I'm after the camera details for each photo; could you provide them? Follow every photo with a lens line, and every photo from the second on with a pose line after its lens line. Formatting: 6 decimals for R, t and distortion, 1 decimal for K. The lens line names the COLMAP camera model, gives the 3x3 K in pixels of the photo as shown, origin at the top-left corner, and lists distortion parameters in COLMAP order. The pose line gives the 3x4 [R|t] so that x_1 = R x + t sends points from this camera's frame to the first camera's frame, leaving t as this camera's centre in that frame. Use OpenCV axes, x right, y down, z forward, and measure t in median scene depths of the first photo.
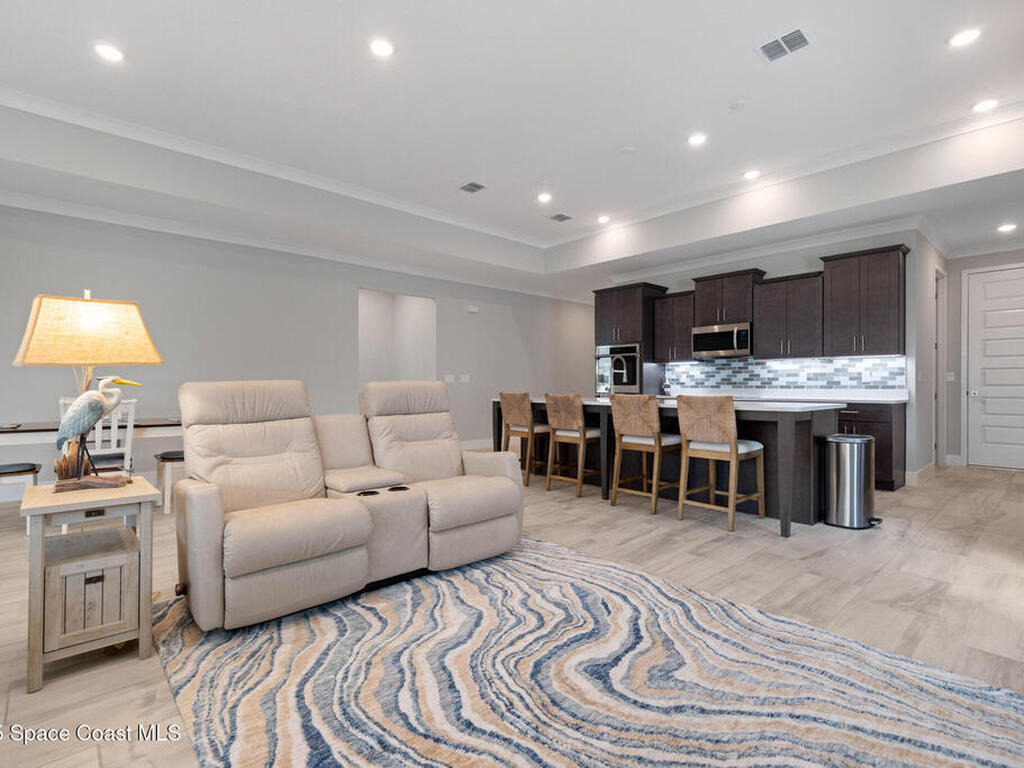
lens RADIAL K [[506.7, 0, 511.8], [0, 506.7, 383.7], [0, 0, 1]] dist [0.009816, -0.005842]
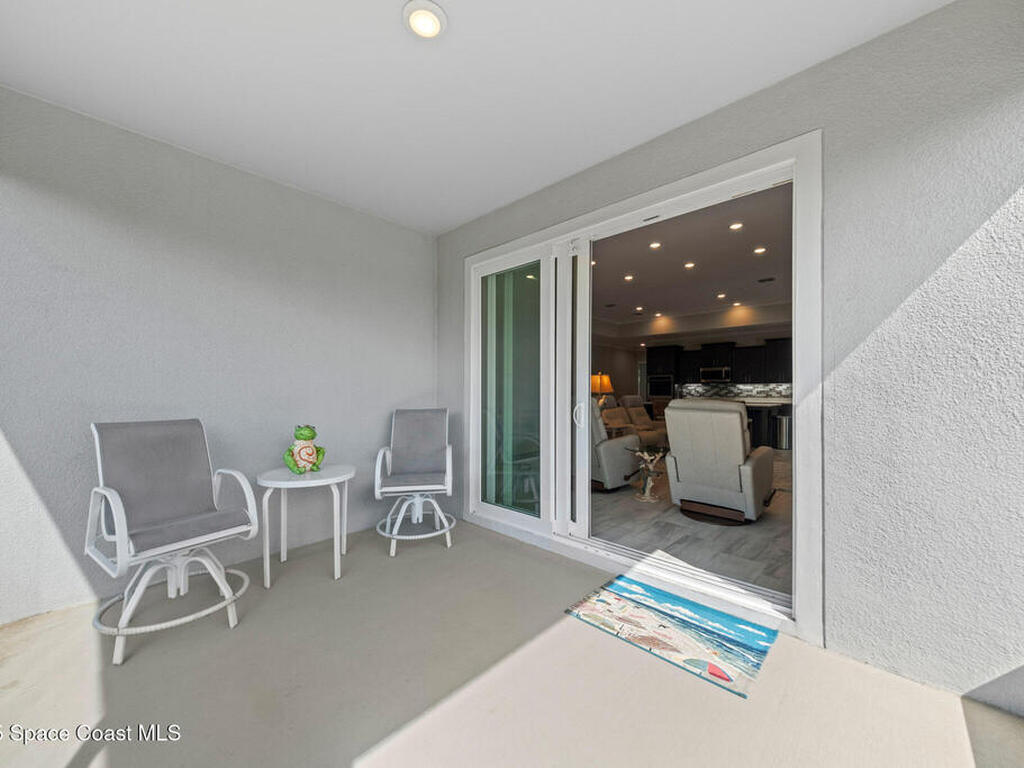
lens RADIAL K [[396.8, 0, 509.5], [0, 396.8, 389.6], [0, 0, 1]] dist [0.008914, -0.001802]
pose [[0.998246, 0.003688, 0.059088, -0.606680], [-0.003444, 0.999985, -0.004222, -0.014577], [-0.059103, 0.004011, 0.998244, -0.675376]]
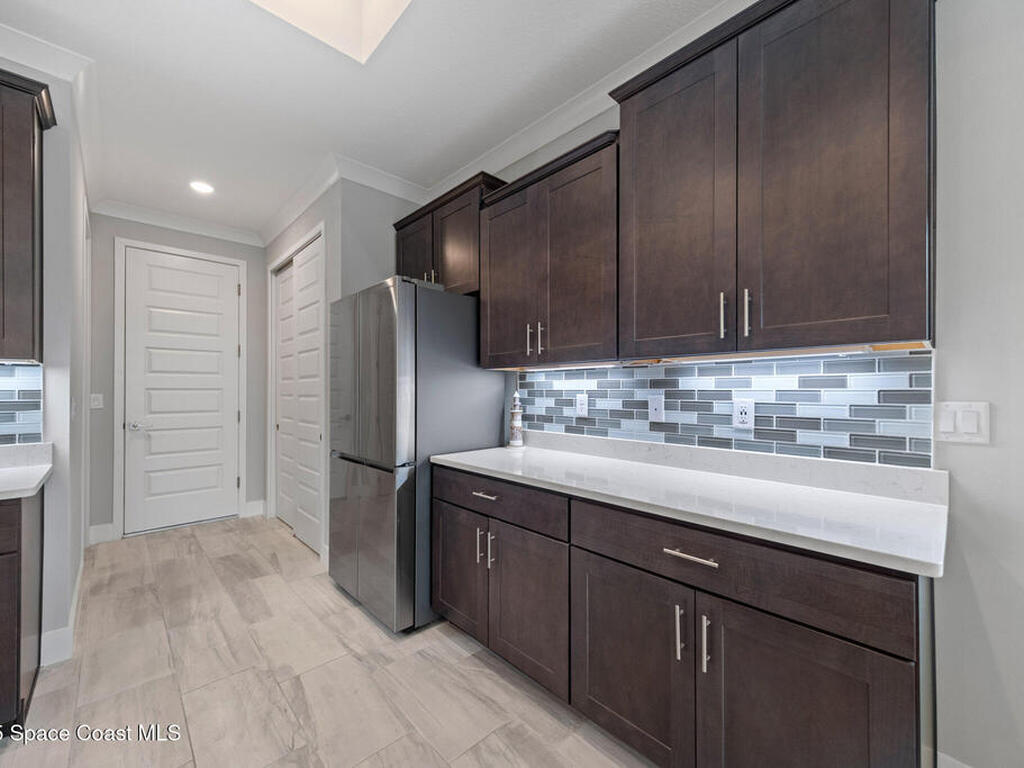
lens RADIAL K [[419.7, 0, 514.1], [0, 419.7, 386.3], [0, 0, 1]] dist [0.017960, -0.004952]
pose [[-0.014535, 0.011684, 0.999826, 0.376018], [-0.002404, 0.999928, -0.011720, -0.030296], [-0.999891, -0.002574, -0.014506, 0.558367]]
